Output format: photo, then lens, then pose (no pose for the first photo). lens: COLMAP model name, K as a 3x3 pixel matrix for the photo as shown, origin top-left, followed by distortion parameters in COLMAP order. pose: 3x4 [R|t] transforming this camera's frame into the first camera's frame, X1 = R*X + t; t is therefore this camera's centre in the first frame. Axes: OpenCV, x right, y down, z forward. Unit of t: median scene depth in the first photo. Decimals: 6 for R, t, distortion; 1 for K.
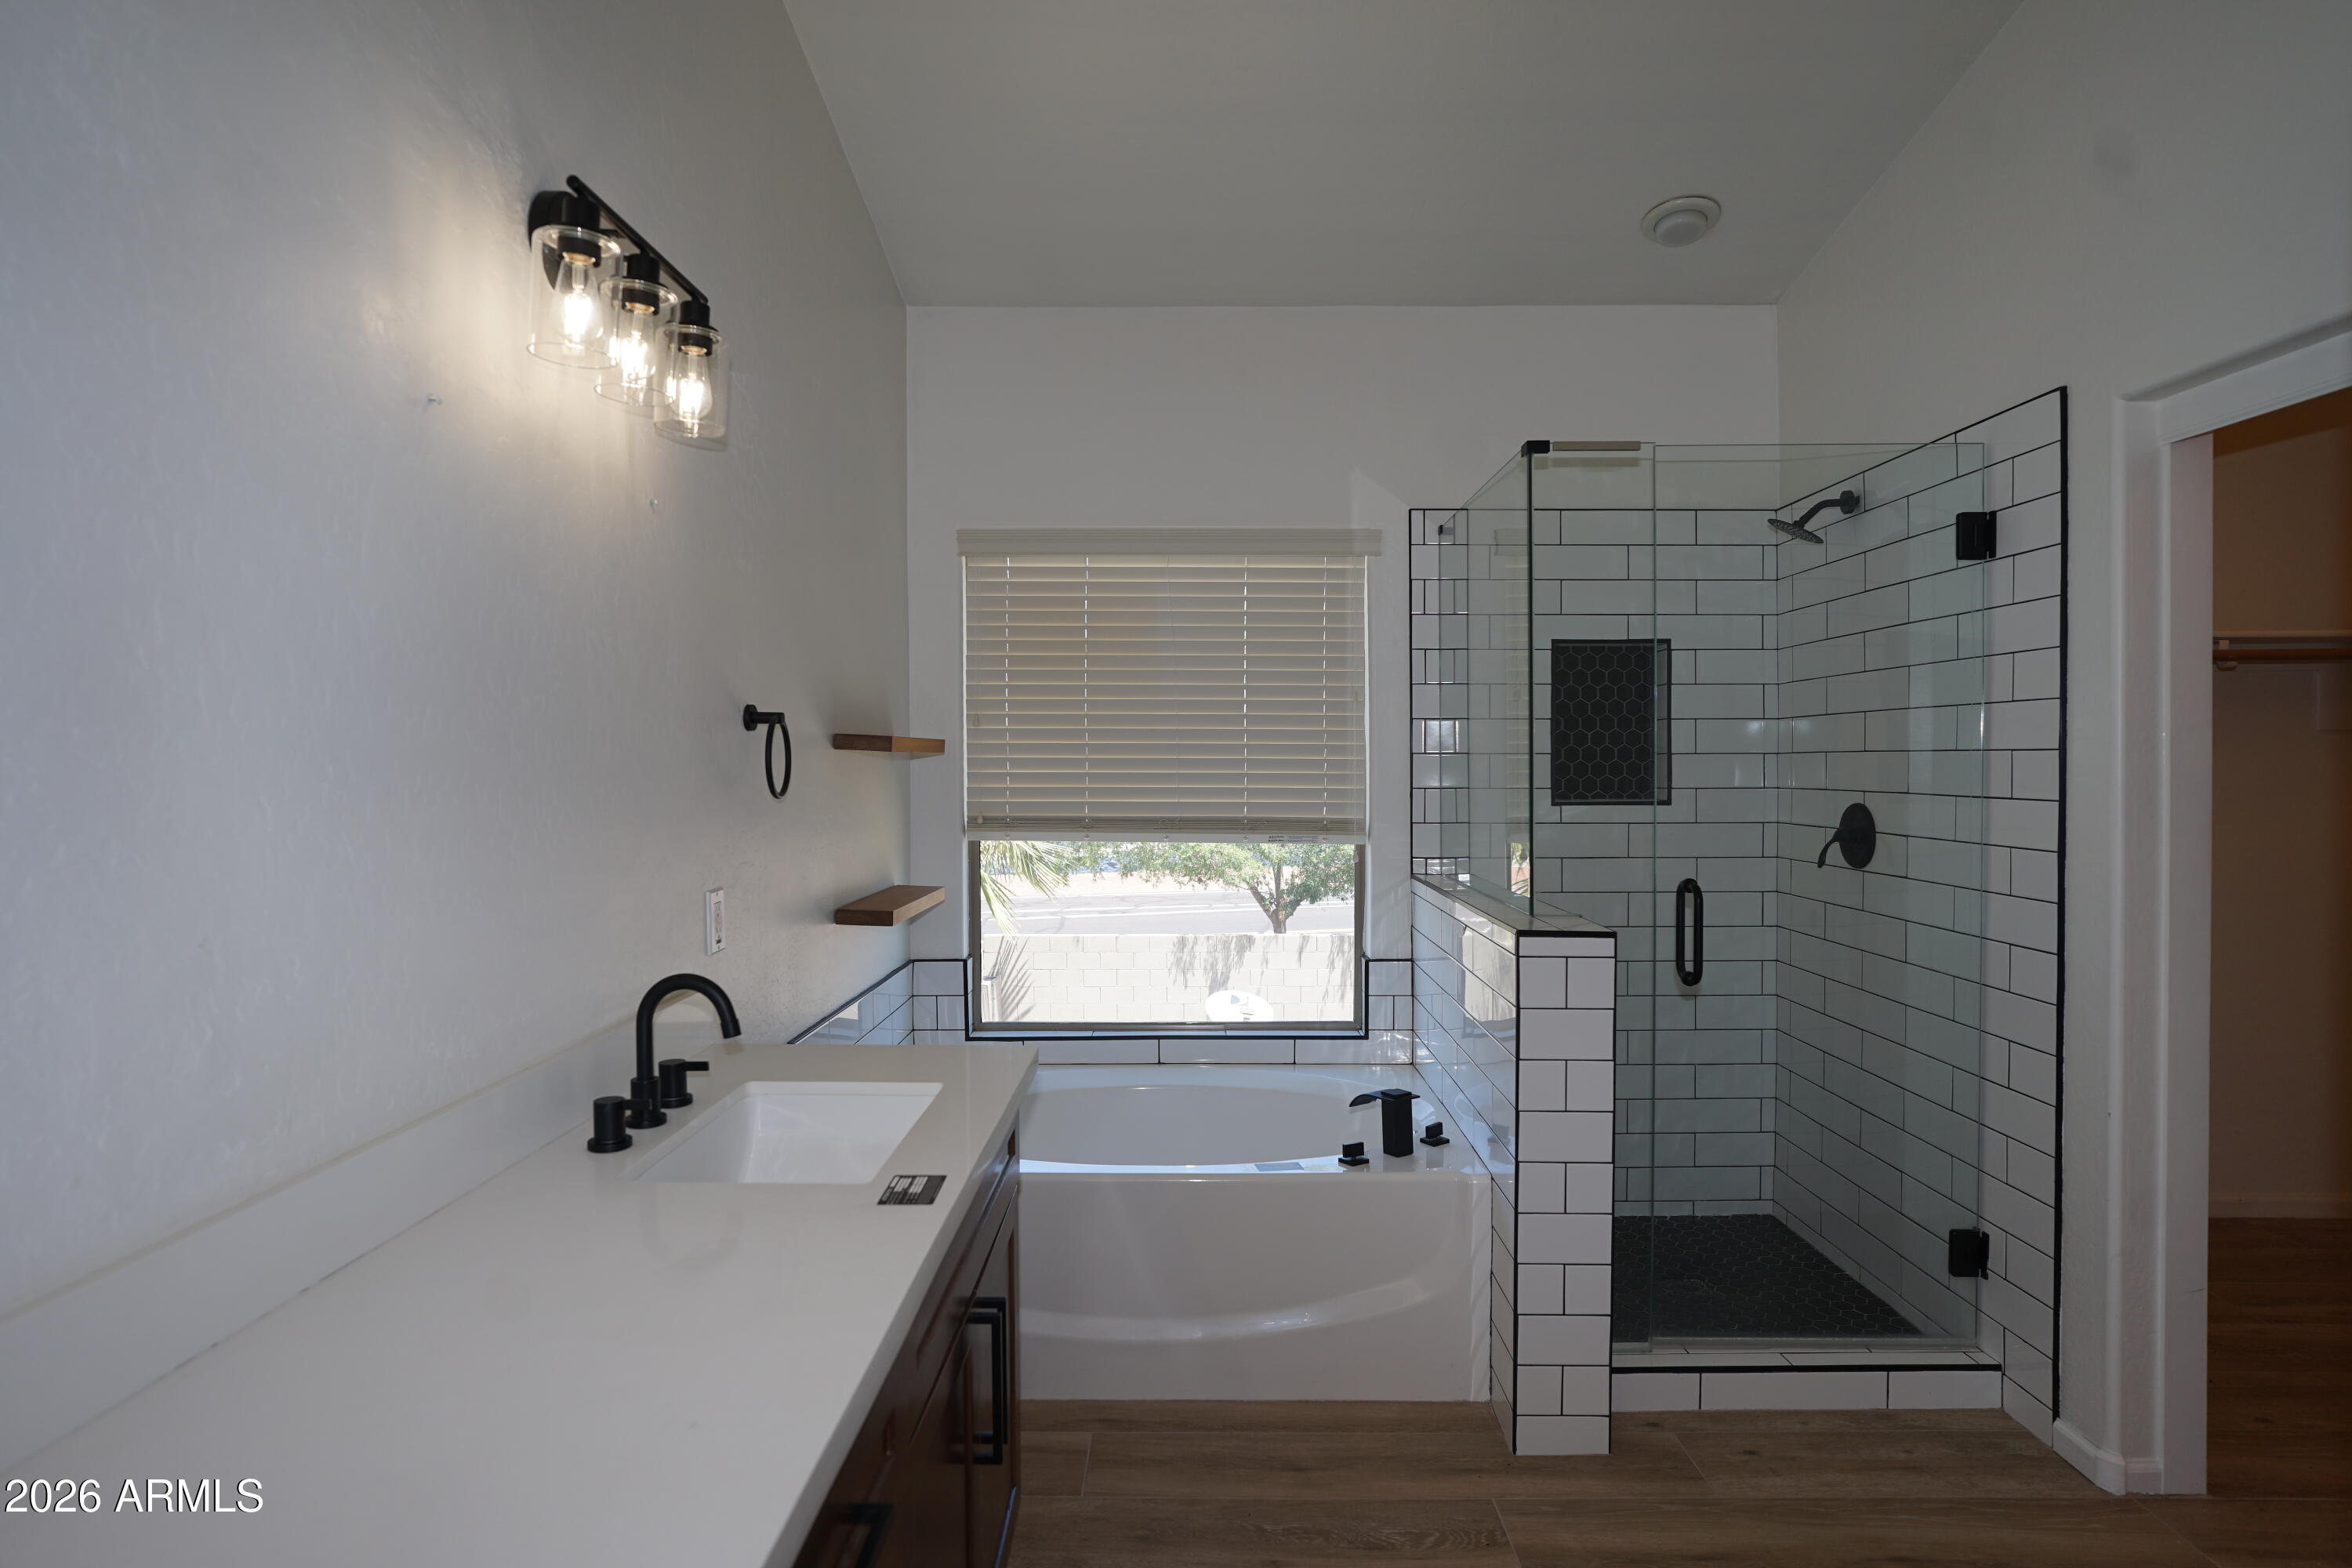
lens RADIAL K [[1282.4, 0, 1178.2], [0, 1282.4, 787.3], [0, 0, 1]] dist [-0.051398, 0.045145]
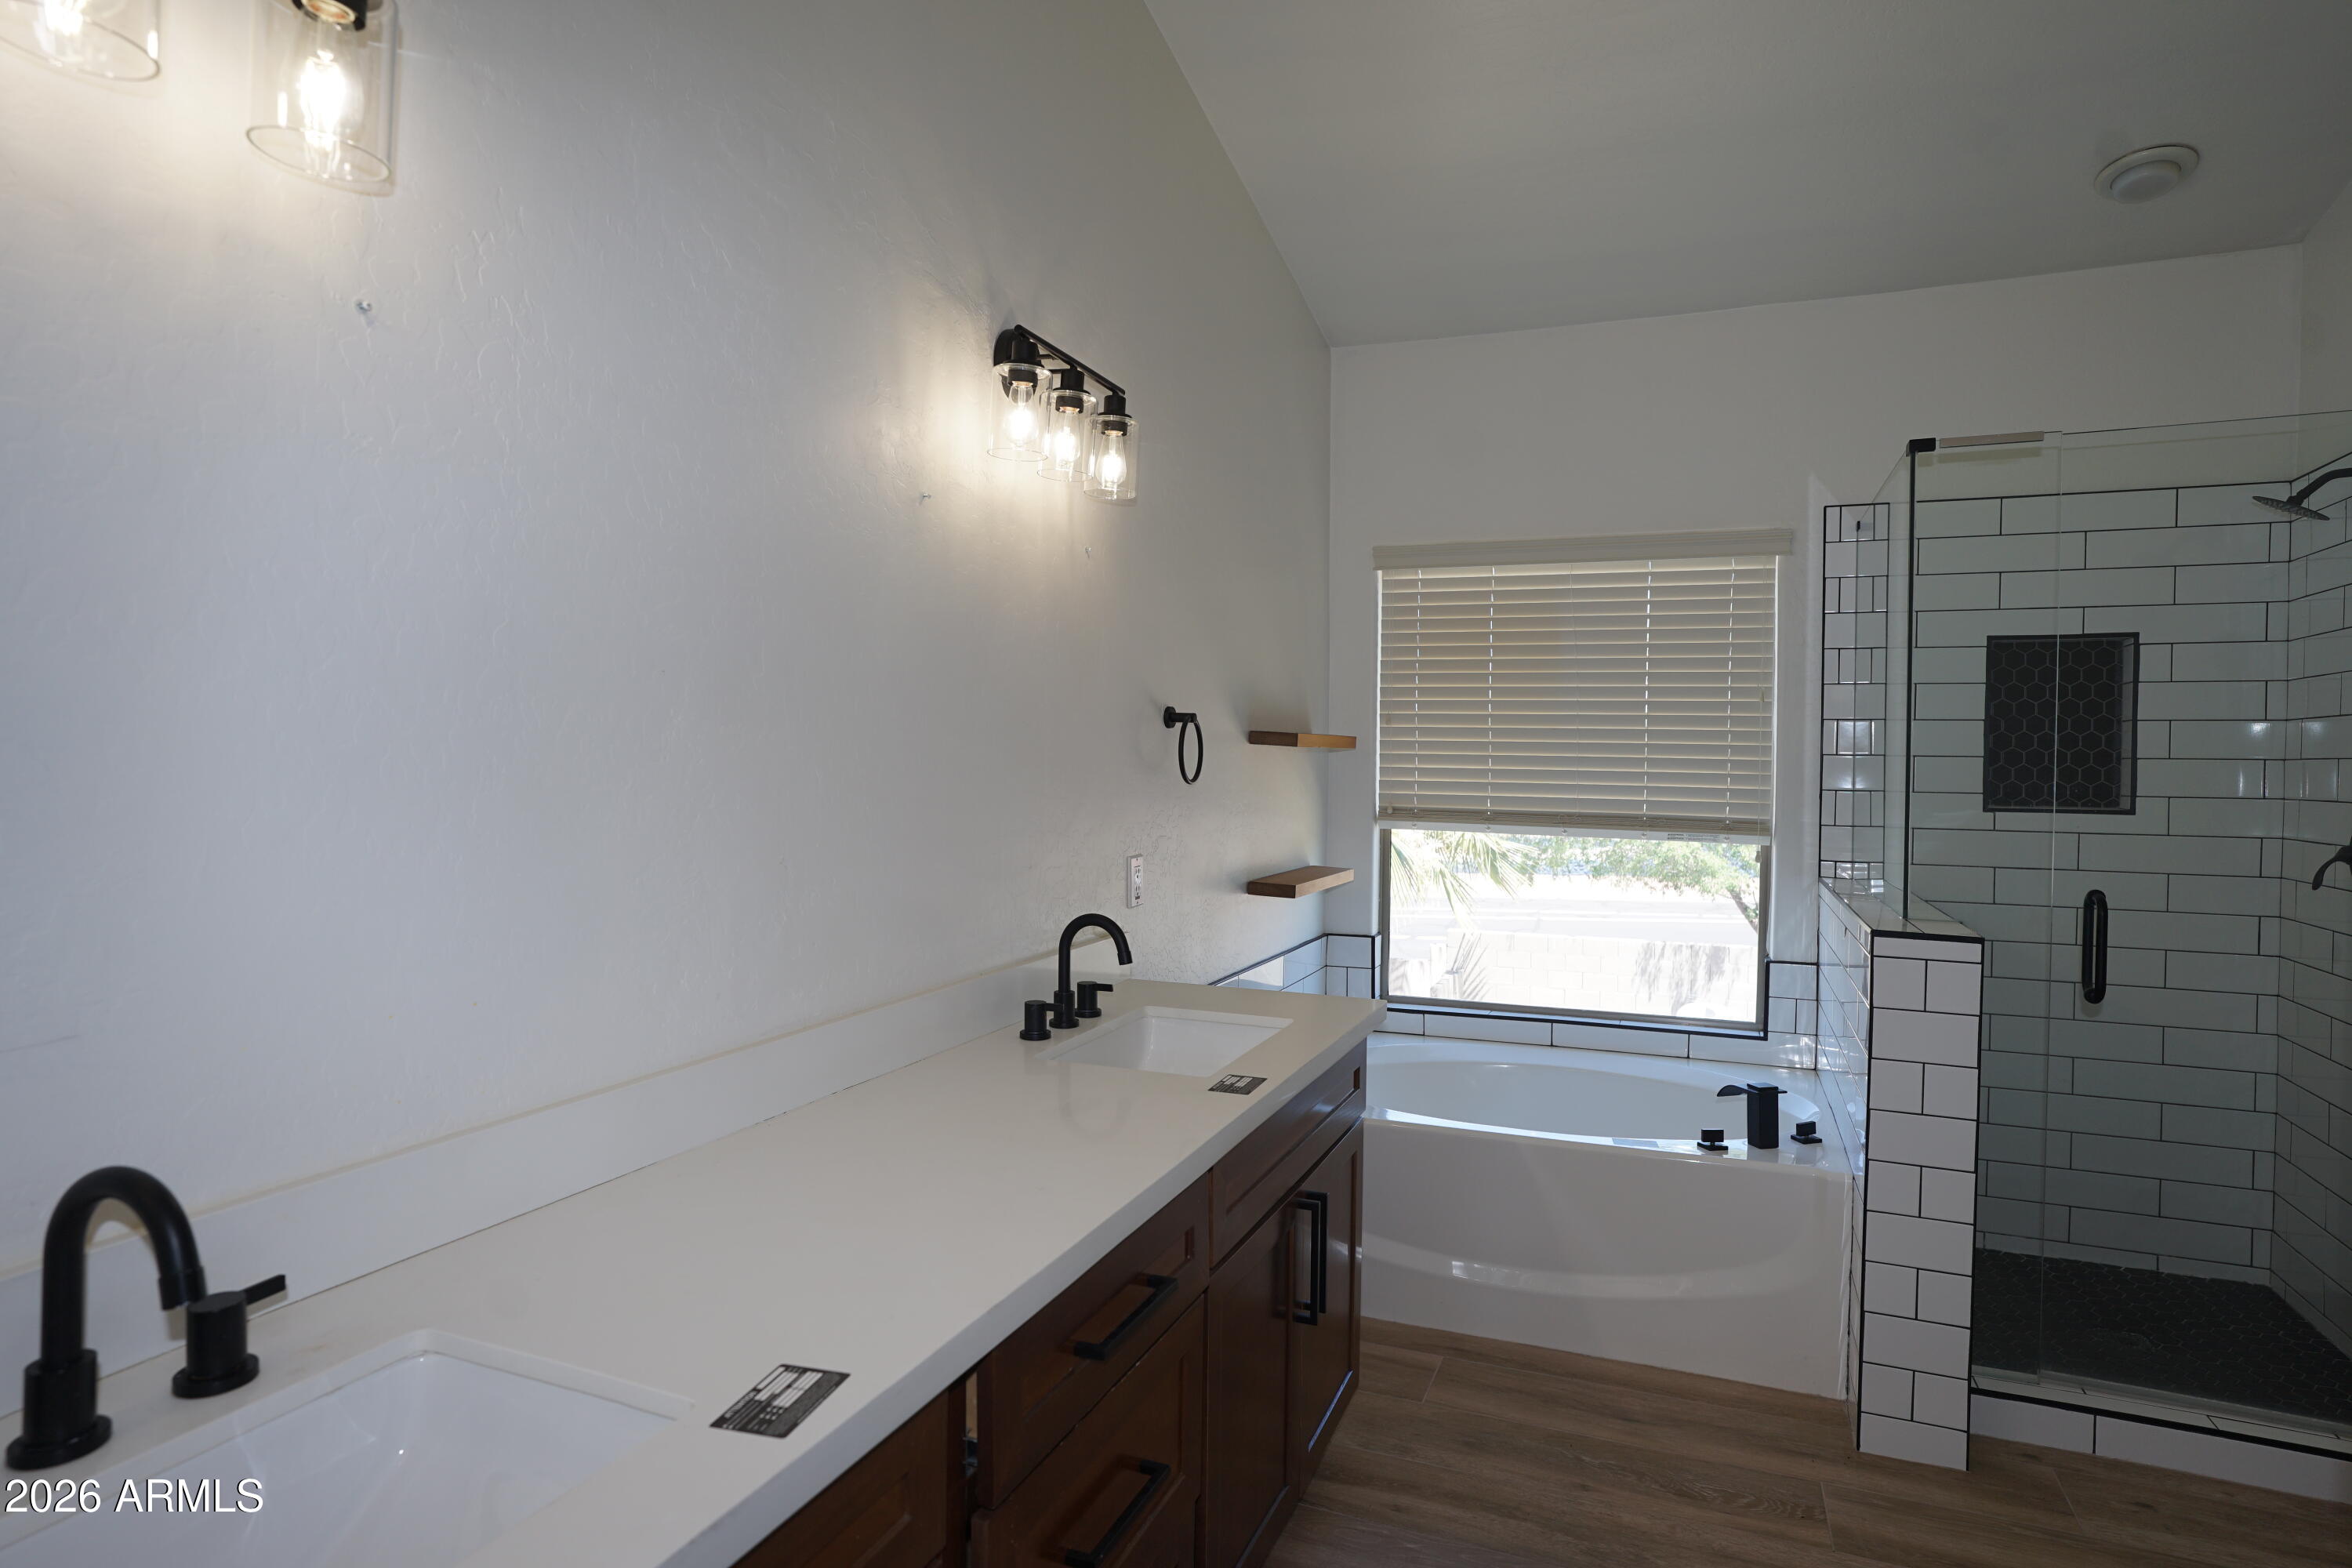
lens RADIAL K [[1282.4, 0, 1178.2], [0, 1282.4, 787.3], [0, 0, 1]] dist [-0.051398, 0.045145]
pose [[0.930658, 0.021611, -0.365252, 0.094862], [-0.020858, 0.999764, 0.006008, 0.003713], [0.365296, 0.002027, 0.930889, -0.108083]]
